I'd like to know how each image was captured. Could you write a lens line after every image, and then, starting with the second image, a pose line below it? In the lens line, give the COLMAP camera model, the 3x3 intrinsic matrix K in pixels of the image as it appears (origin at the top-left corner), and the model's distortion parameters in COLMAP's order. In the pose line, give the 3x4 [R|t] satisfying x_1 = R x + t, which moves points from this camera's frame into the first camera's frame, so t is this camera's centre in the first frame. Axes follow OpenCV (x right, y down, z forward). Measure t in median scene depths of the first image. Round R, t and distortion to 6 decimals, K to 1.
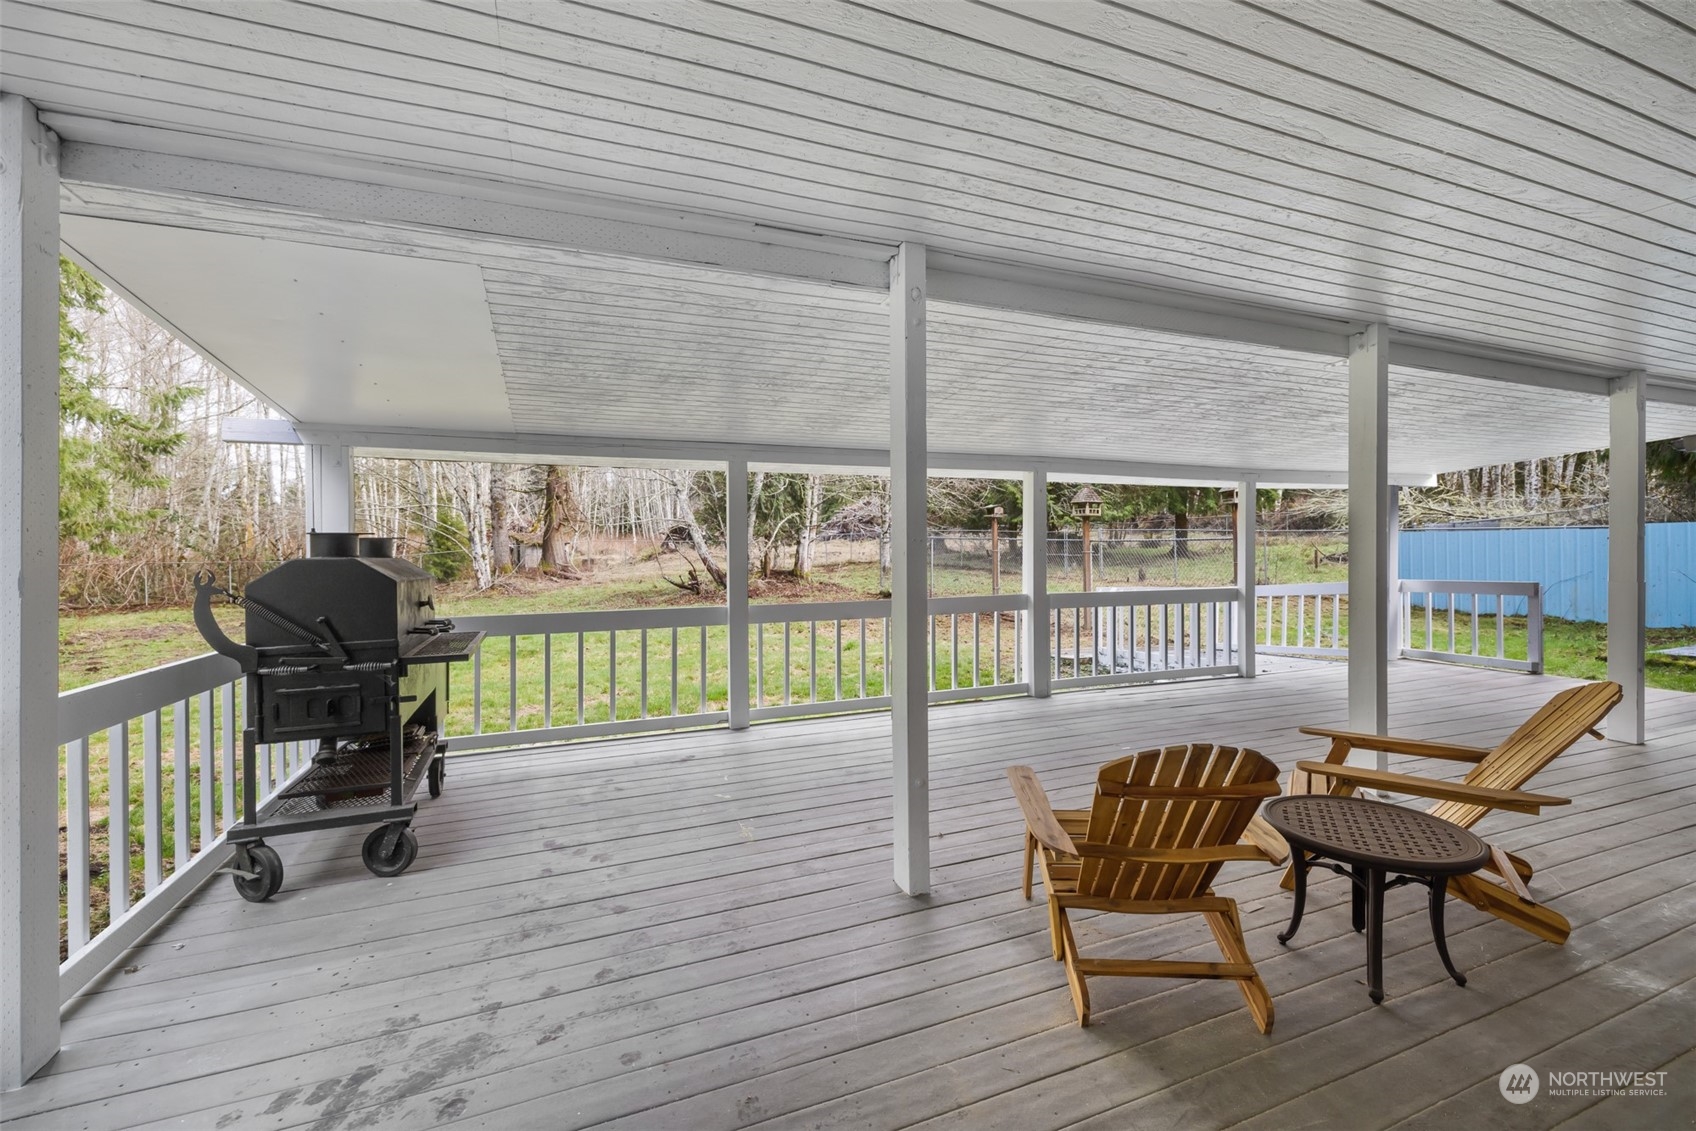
lens RADIAL K [[718.8, 0, 822.6], [0, 718.8, 553.7], [0, 0, 1]] dist [-0.007037, 0.000263]
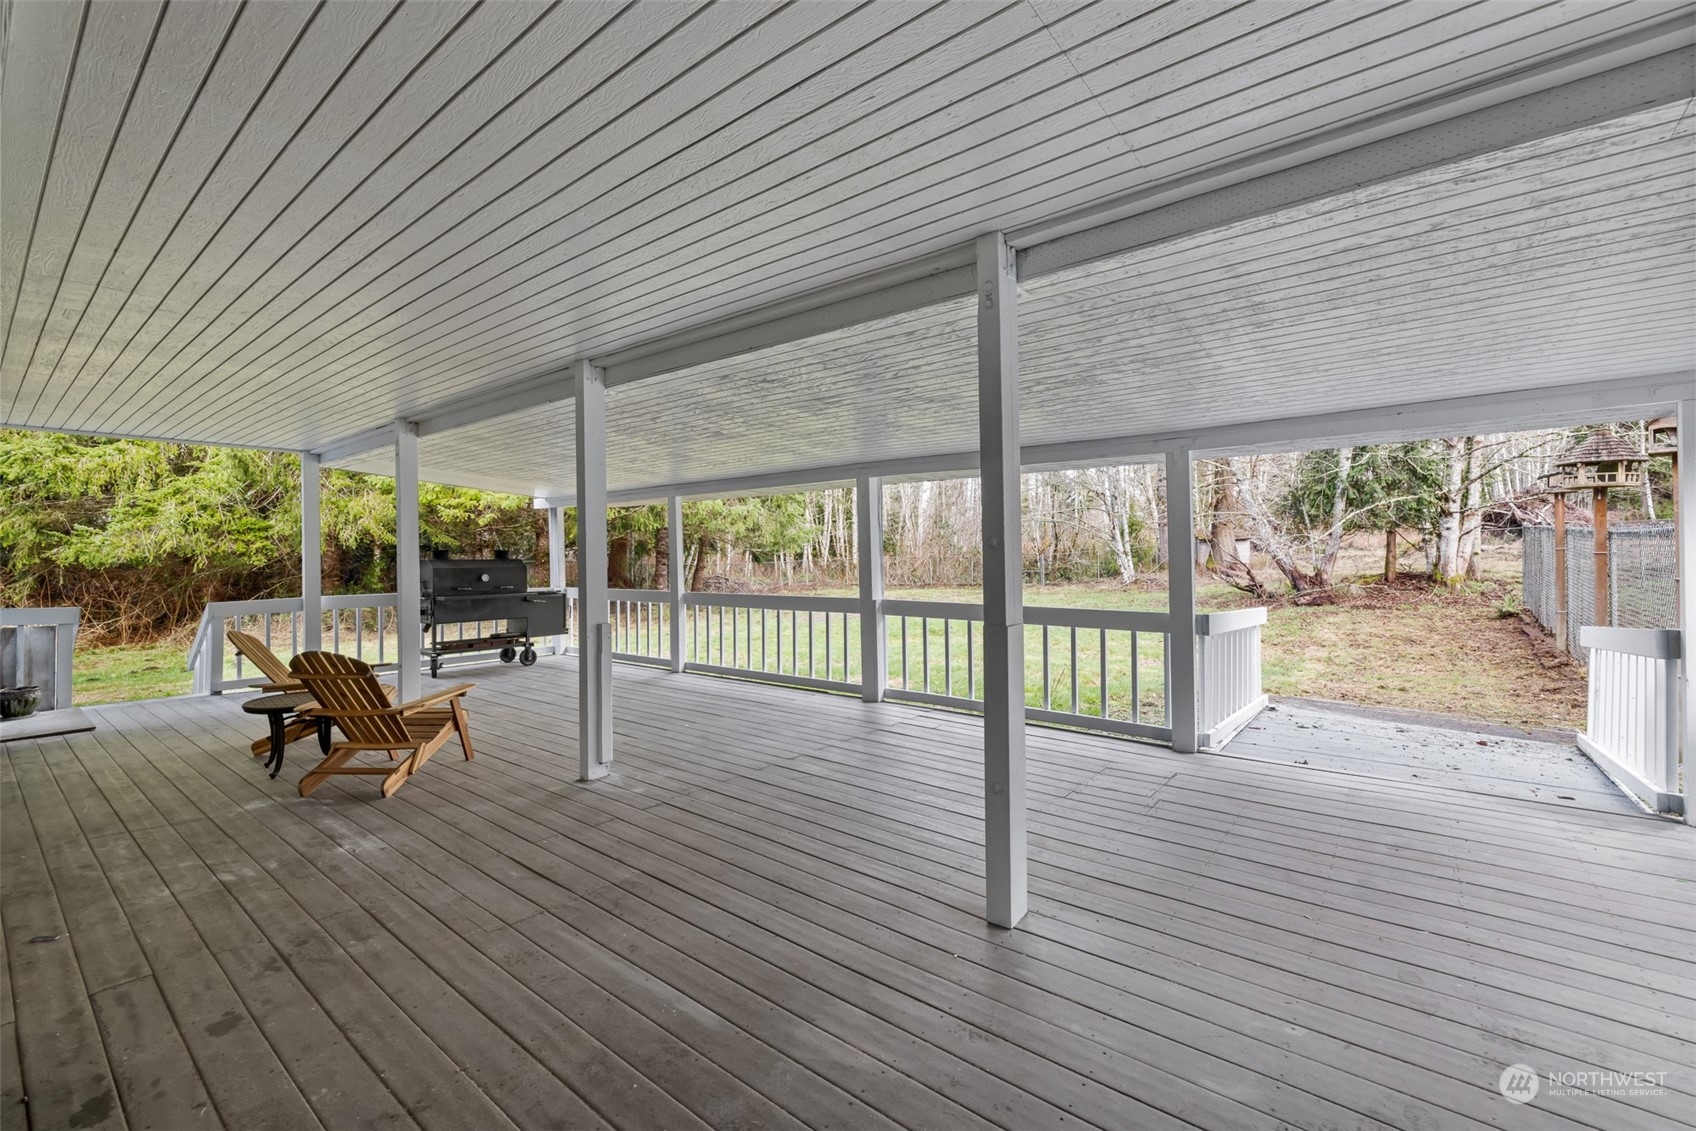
lens RADIAL K [[718.8, 0, 843.5], [0, 718.8, 560.0], [0, 0, 1]] dist [-0.007037, 0.000263]
pose [[0.507814, 0.011148, -0.861395, 0.914742], [0.003048, 0.999887, 0.014737, -0.010666], [0.861462, -0.010109, 0.507722, 0.363791]]
